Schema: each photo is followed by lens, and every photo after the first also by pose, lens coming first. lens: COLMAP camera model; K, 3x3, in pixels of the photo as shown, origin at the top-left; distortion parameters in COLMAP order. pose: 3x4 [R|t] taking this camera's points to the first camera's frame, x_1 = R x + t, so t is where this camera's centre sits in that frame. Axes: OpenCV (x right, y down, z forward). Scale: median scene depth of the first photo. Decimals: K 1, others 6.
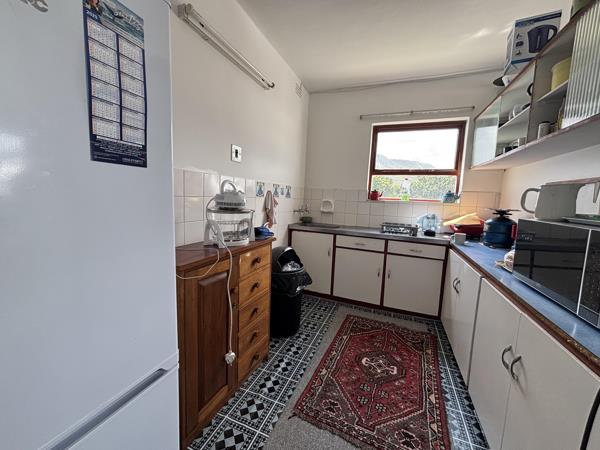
lens RADIAL K [[240.5, 0, 300.6], [0, 240.5, 223.4], [0, 0, 1]] dist [-0.001319, -0.000001]
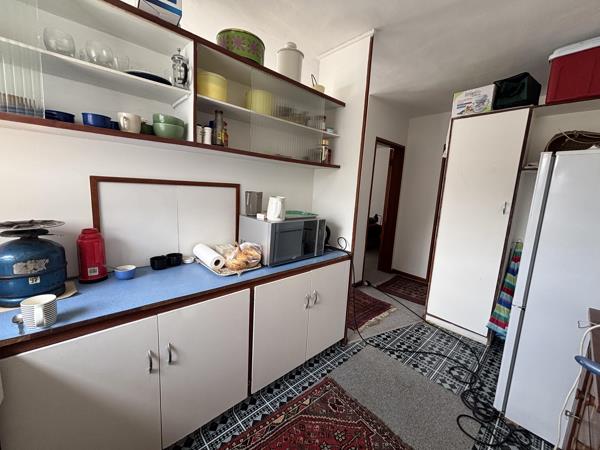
lens RADIAL K [[240.5, 0, 298.1], [0, 240.5, 222.6], [0, 0, 1]] dist [-0.001319, -0.000001]
pose [[-0.893098, -0.149929, 0.424143, 0.113236], [-0.036841, 0.964037, 0.263201, -0.172712], [-0.448352, 0.219439, -0.866503, 0.962699]]
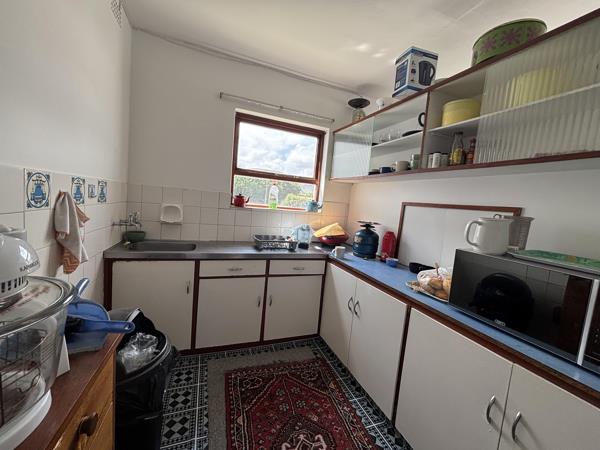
lens RADIAL K [[240.5, 0, 299.5], [0, 240.5, 224.0], [0, 0, 1]] dist [-0.001319, -0.000001]
pose [[0.731760, -0.037875, 0.680509, -0.108586], [0.016302, 0.999142, 0.038080, -0.080955], [-0.681368, -0.016772, 0.731749, 0.339852]]
